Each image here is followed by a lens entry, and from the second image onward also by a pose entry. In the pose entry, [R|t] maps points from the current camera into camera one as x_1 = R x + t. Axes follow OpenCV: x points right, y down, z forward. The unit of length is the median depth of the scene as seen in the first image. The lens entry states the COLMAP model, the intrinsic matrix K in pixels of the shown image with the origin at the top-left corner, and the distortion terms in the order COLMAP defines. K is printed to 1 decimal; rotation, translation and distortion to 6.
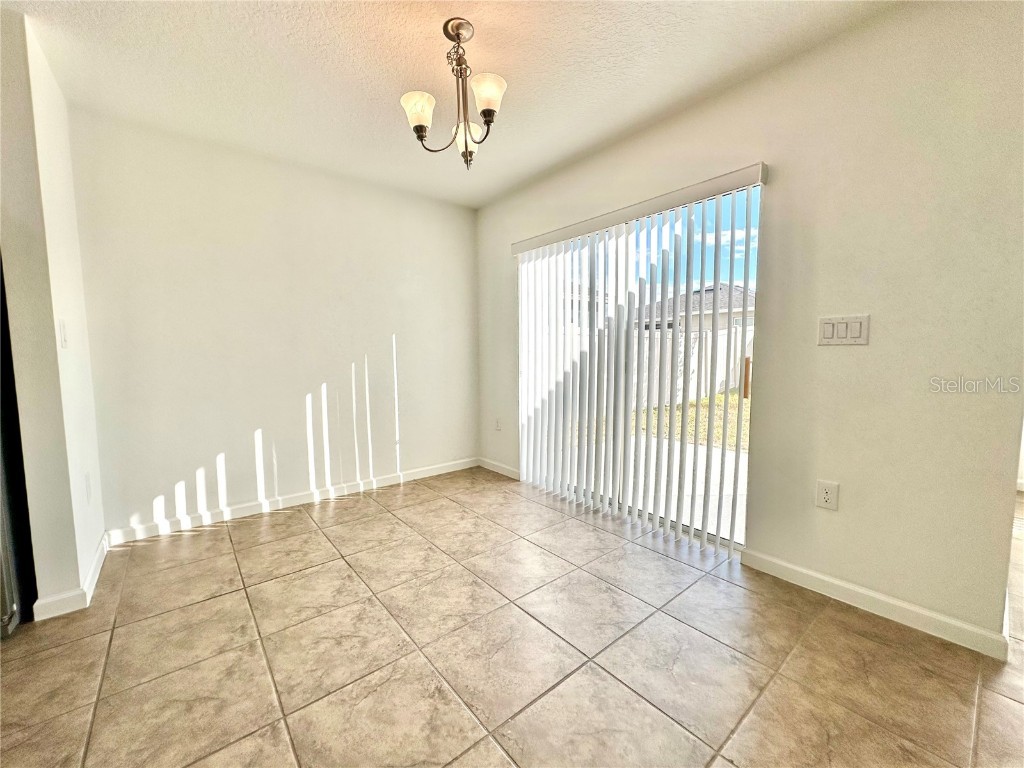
lens RADIAL K [[409.7, 0, 512.0], [0, 409.7, 384.0], [0, 0, 1]] dist [-0.001168, 0.000446]
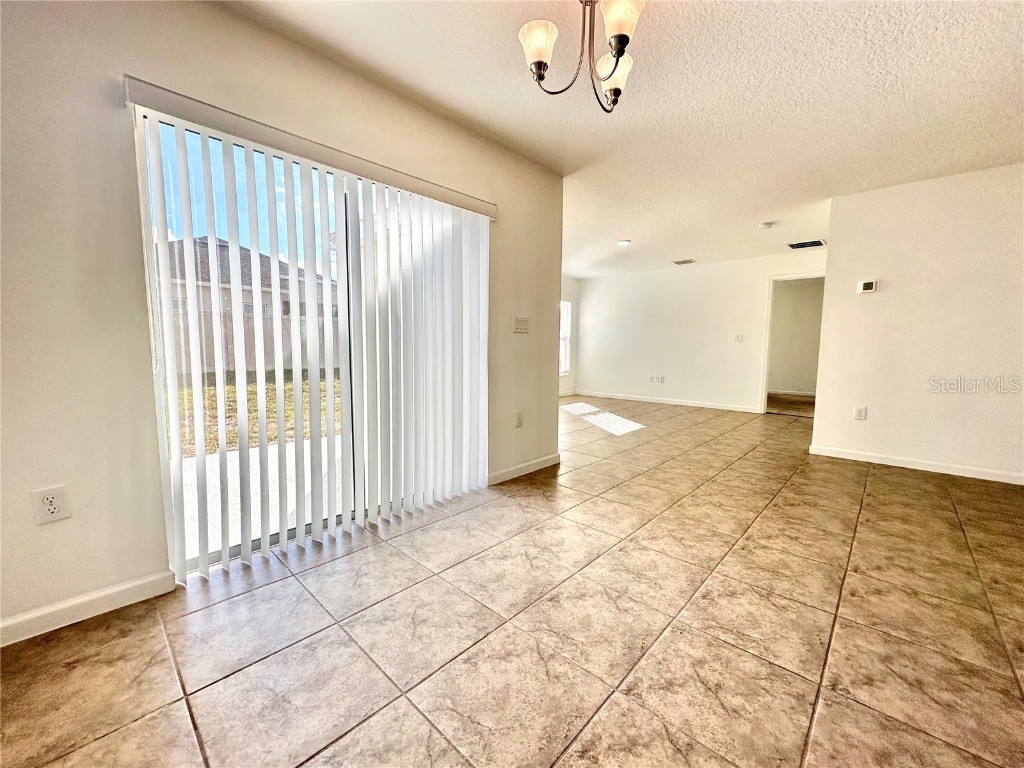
lens RADIAL K [[398.3, 0, 509.4], [0, 398.3, 352.8], [0, 0, 1]] dist [-0.001651, -0.000536]
pose [[-0.110605, -0.015405, 0.993745, -0.803496], [0.071442, 0.997170, 0.023410, -0.053500], [-0.991293, 0.073585, -0.109192, 1.010805]]
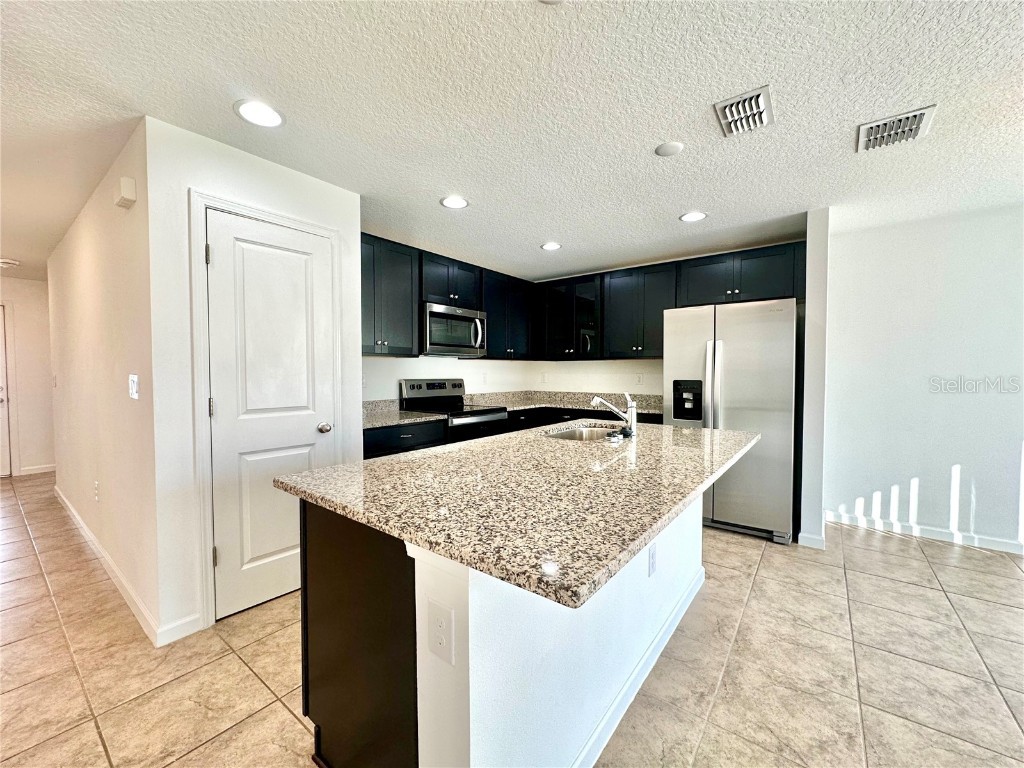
lens RADIAL K [[409.7, 0, 512.0], [0, 409.7, 384.0], [0, 0, 1]] dist [-0.001168, 0.000446]
pose [[0.231970, 0.036352, -0.972044, 0.189233], [-0.079270, 0.996684, 0.018357, -0.035338], [0.969488, 0.072795, 0.234082, -0.509658]]
